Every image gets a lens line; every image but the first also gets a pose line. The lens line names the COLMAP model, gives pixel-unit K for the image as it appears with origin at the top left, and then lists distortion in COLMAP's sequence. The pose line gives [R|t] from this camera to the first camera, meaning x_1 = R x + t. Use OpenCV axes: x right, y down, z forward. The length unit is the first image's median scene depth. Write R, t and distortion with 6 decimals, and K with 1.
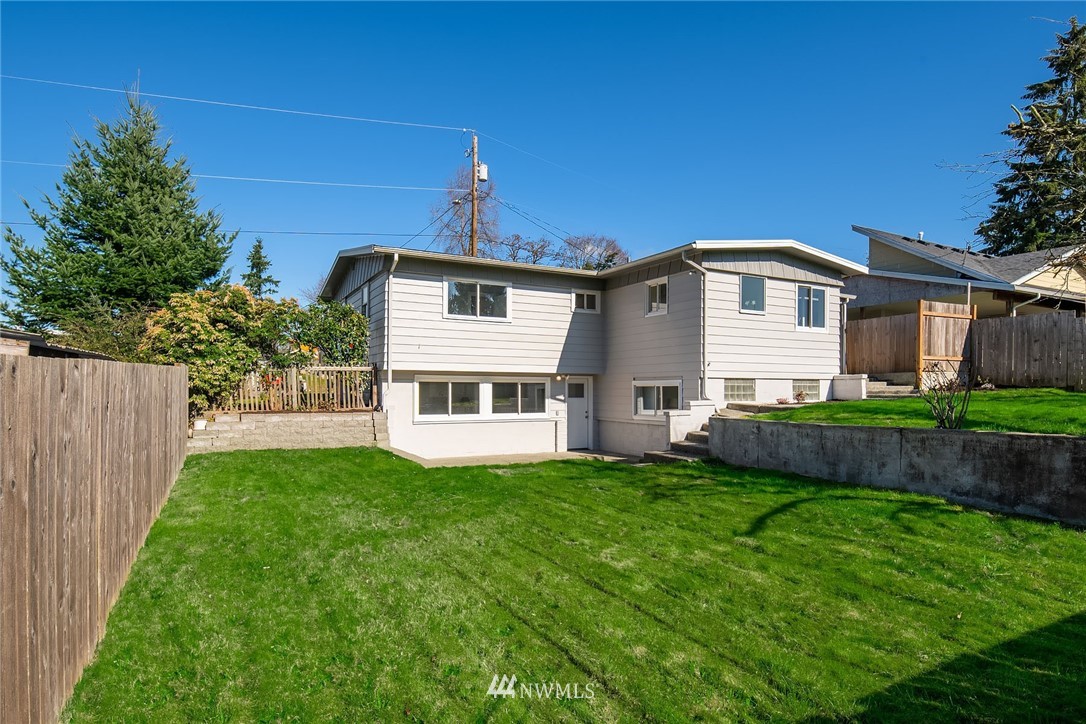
lens RADIAL K [[591.7, 0, 542.6], [0, 591.7, 369.4], [0, 0, 1]] dist [0.001021, 0.000134]
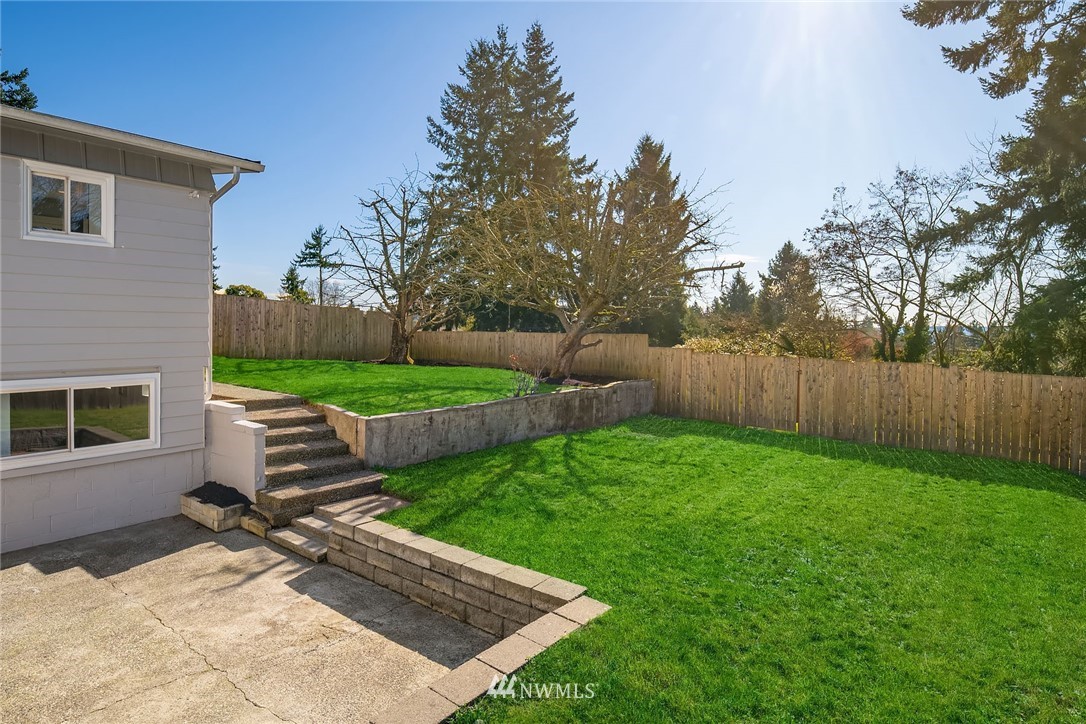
lens RADIAL K [[591.7, 0, 542.5], [0, 591.7, 358.5], [0, 0, 1]] dist [0.001021, 0.000134]
pose [[-0.417095, -0.027945, 0.908433, -0.610244], [-0.020043, 0.999567, 0.021546, -0.025339], [-0.908642, -0.009221, -0.417474, 1.286001]]
